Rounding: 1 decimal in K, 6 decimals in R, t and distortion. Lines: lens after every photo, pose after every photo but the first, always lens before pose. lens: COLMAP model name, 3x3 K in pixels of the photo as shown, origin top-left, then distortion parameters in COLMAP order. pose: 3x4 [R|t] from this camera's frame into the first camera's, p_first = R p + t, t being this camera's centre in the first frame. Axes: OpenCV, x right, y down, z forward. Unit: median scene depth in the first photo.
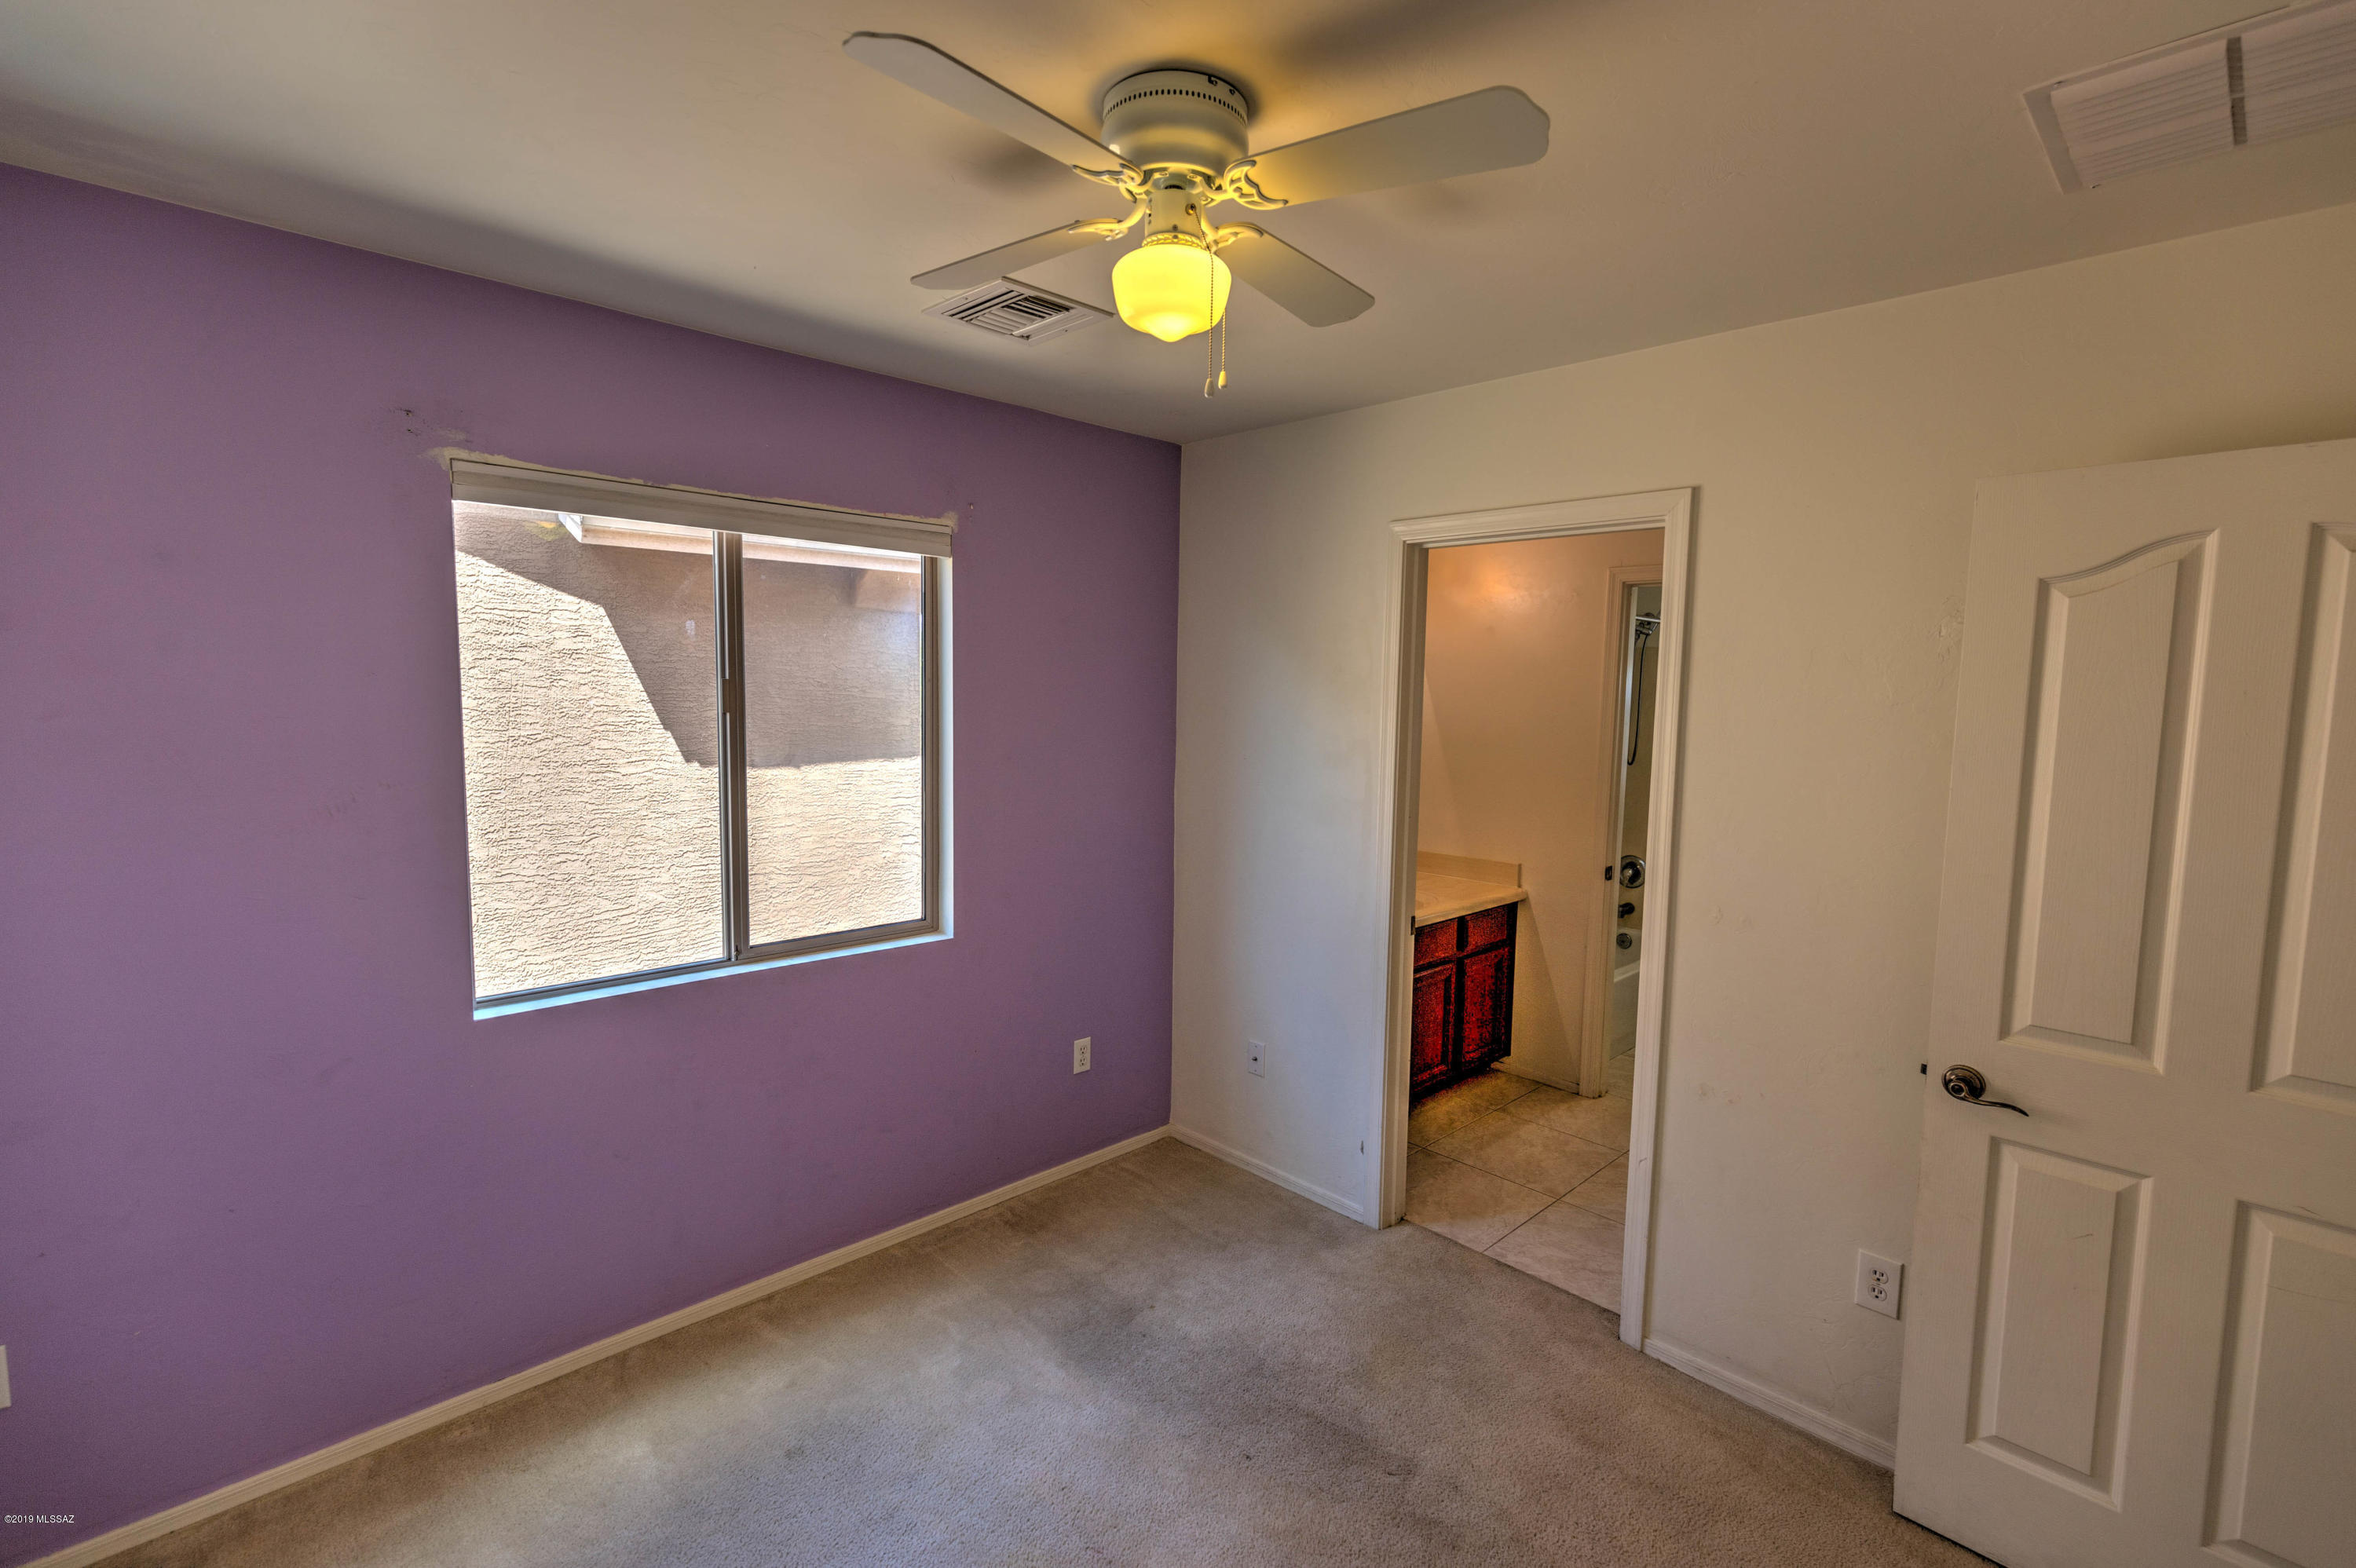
lens RADIAL K [[1065.7, 0, 1173.6], [0, 1065.7, 780.1], [0, 0, 1]] dist [0.011388, -0.003330]
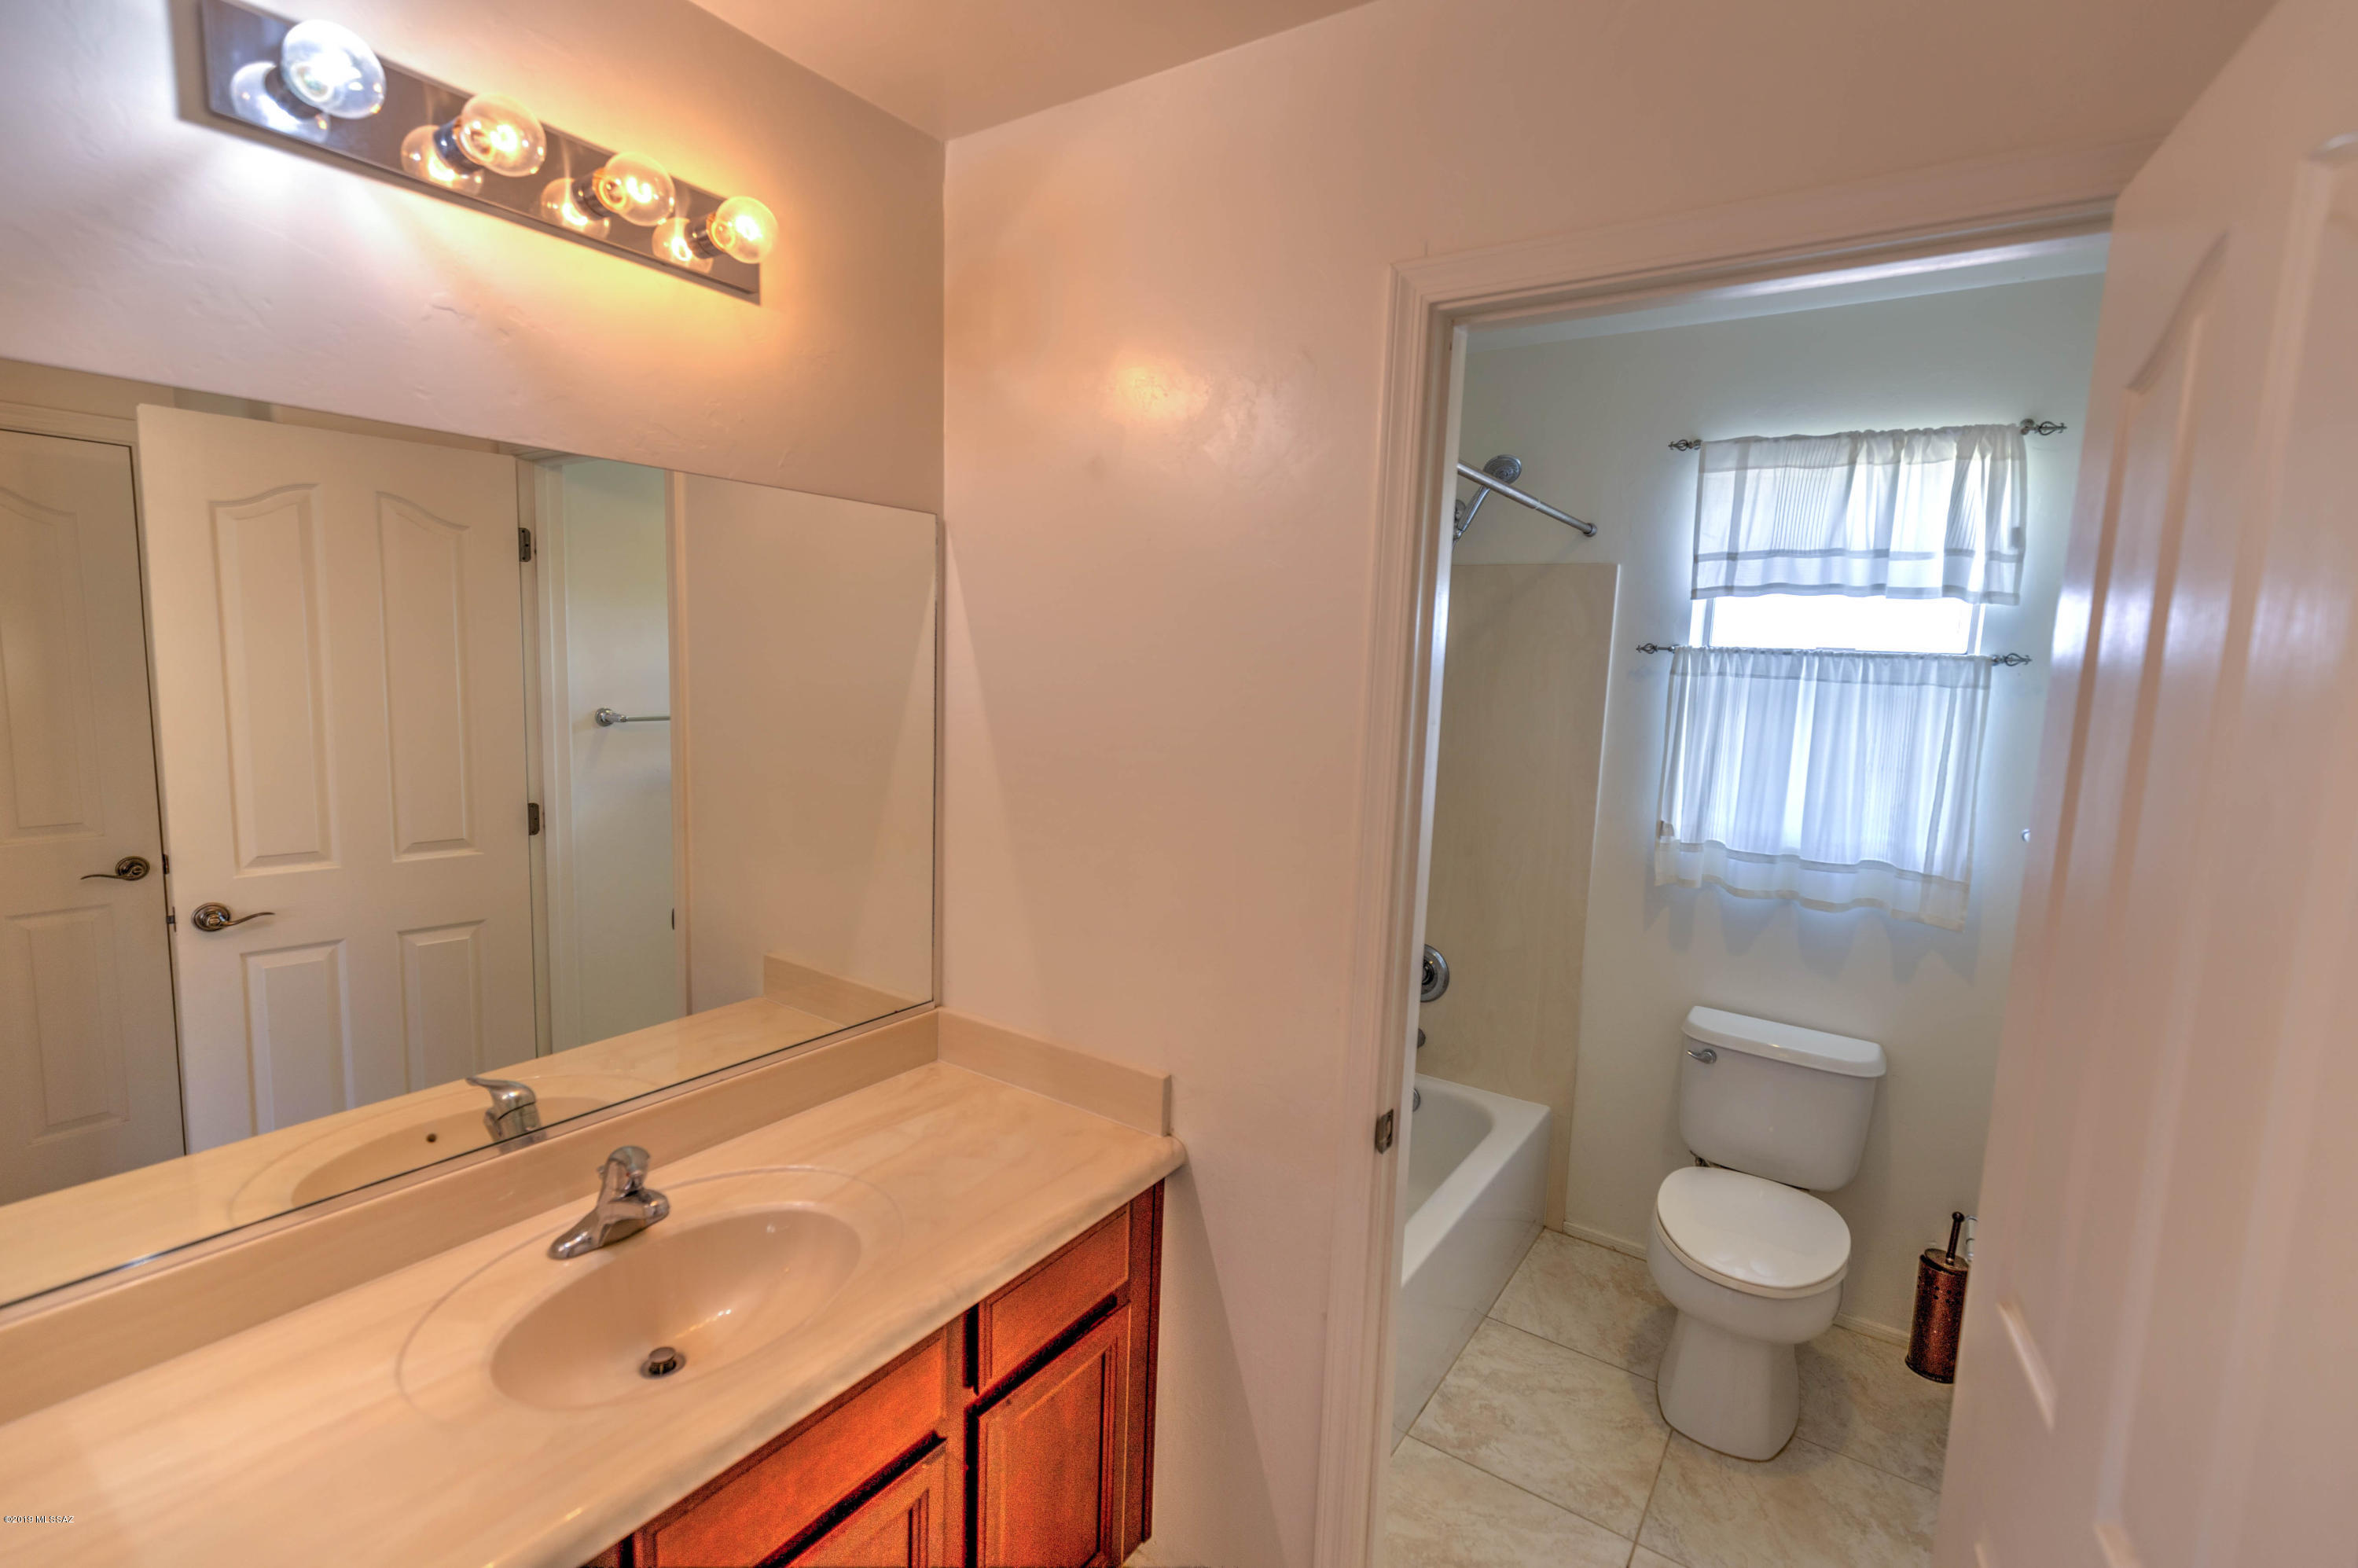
lens RADIAL K [[1066.7, 0, 1175.9], [0, 1066.7, 779.6], [0, 0, 1]] dist [0.011388, -0.003330]
pose [[0.981080, -0.007490, 0.193456, 0.434469], [-0.000133, 0.999225, 0.039361, -0.077801], [-0.193601, -0.038642, 0.980319, 1.070850]]
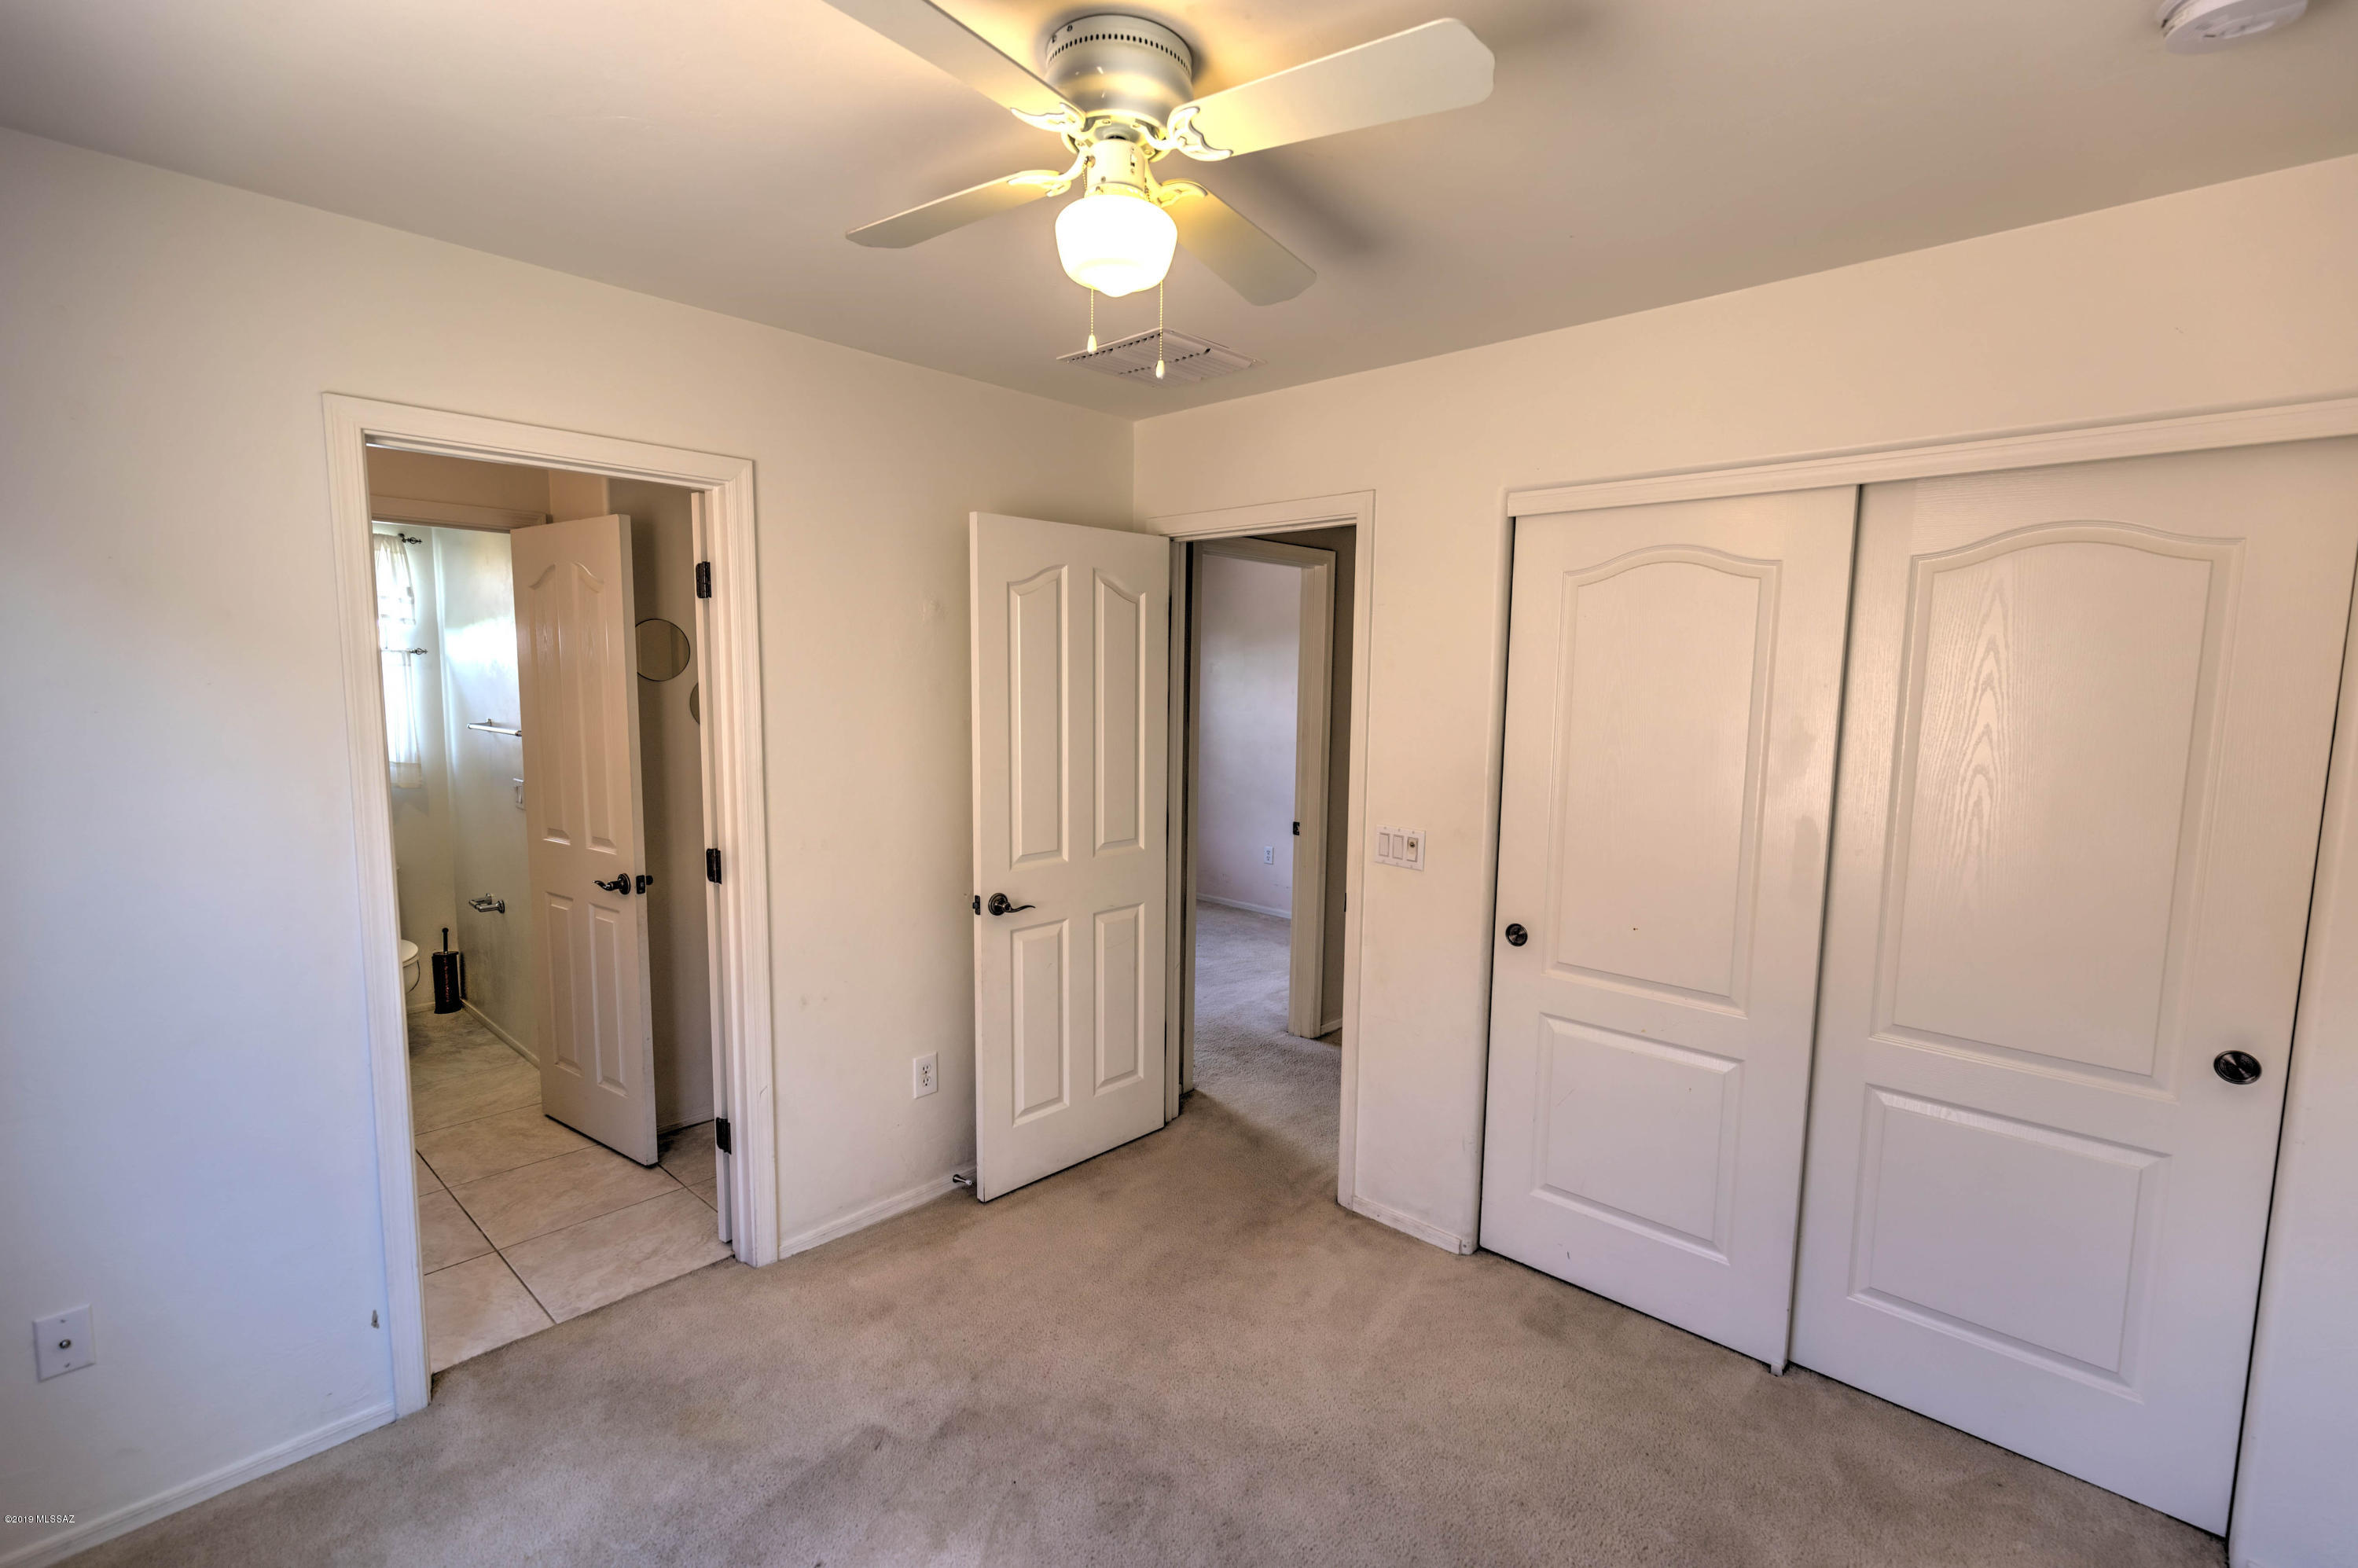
lens RADIAL K [[1066.7, 0, 1190.2], [0, 1066.7, 783.8], [0, 0, 1]] dist [0.011388, -0.003330]
pose [[-0.063566, -0.123417, 0.990317, -0.626575], [0.076093, 0.988836, 0.128117, -0.053453], [-0.995072, 0.083500, -0.053466, 0.624474]]
